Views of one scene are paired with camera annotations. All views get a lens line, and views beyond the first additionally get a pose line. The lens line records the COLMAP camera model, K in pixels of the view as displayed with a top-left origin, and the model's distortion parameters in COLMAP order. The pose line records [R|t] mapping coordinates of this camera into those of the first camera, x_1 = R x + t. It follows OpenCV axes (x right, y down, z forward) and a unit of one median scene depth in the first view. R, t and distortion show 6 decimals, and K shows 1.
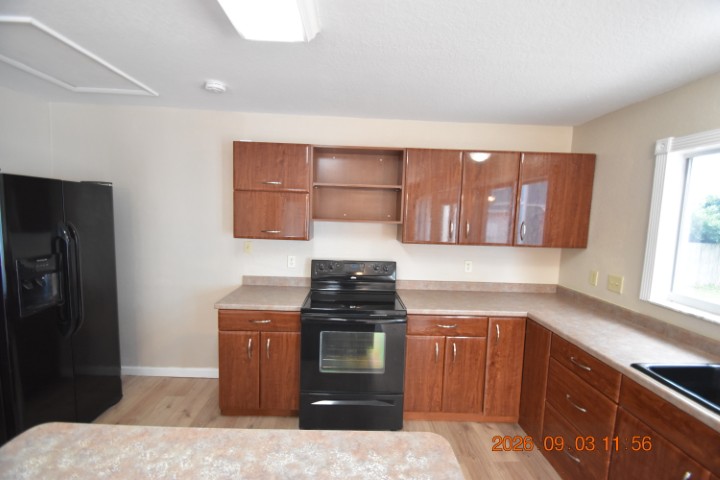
lens RADIAL K [[314.1, 0, 356.0], [0, 314.1, 243.9], [0, 0, 1]] dist [0.002065, -0.010119]
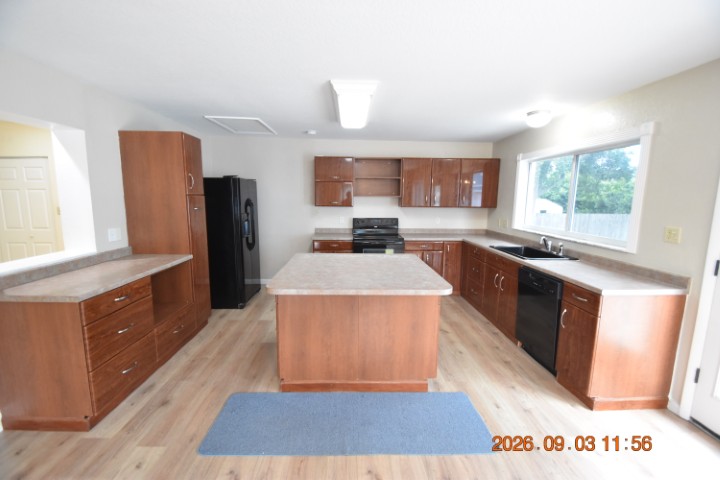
lens RADIAL K [[314.1, 0, 356.0], [0, 314.1, 243.9], [0, 0, 1]] dist [0.002065, -0.010119]
pose [[0.999700, -0.023912, 0.005386, -0.159413], [0.023601, 0.998378, 0.051803, 0.126629], [-0.006616, -0.051661, 0.998643, -1.019789]]
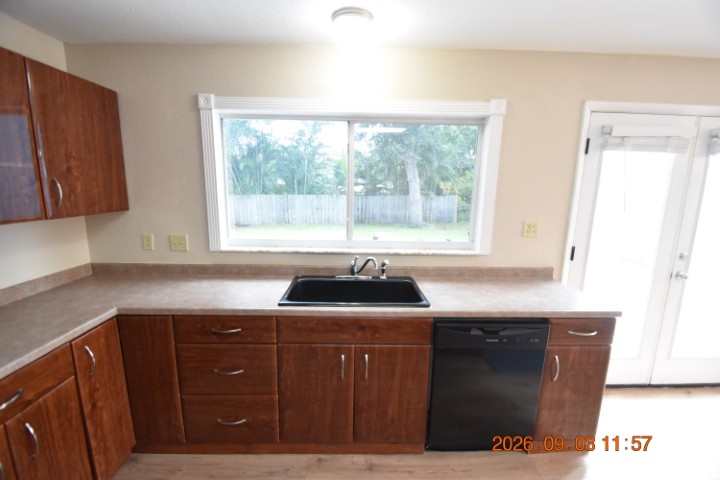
lens RADIAL K [[314.1, 0, 356.0], [0, 314.1, 243.9], [0, 0, 1]] dist [0.002065, -0.010119]
pose [[-0.000204, -0.208953, 0.977926, -0.108249], [0.084142, 0.974454, 0.208229, -0.022660], [-0.996454, 0.082327, 0.017383, 0.428701]]
